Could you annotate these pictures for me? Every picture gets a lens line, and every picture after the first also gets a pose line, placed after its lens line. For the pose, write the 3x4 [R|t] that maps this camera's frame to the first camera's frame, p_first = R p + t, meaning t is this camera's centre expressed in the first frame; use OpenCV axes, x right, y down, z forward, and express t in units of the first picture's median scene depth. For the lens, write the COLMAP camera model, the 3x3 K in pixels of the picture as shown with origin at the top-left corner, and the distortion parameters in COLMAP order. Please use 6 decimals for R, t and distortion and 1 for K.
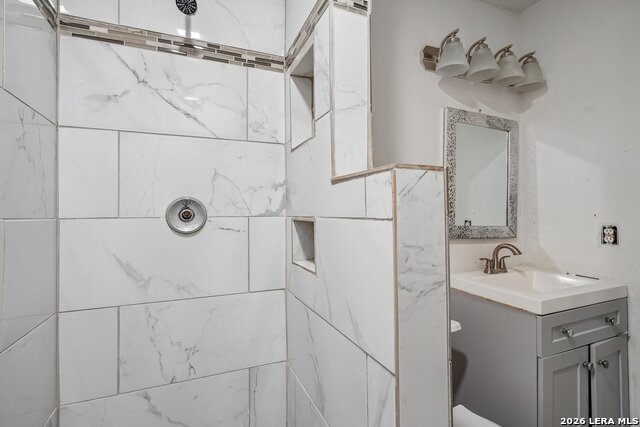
lens RADIAL K [[288.7, 0, 317.6], [0, 288.7, 209.2], [0, 0, 1]] dist [-0.011490, 0.003752]
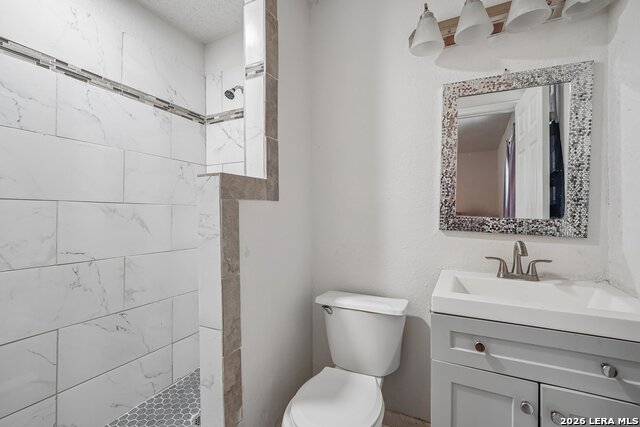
lens RADIAL K [[288.7, 0, 318.5], [0, 288.7, 214.3], [0, 0, 1]] dist [-0.011490, 0.003752]
pose [[0.653487, 0.013795, -0.756812, 1.273767], [0.003375, 0.999771, 0.021137, 0.046191], [0.756930, -0.016367, 0.653291, 0.150559]]
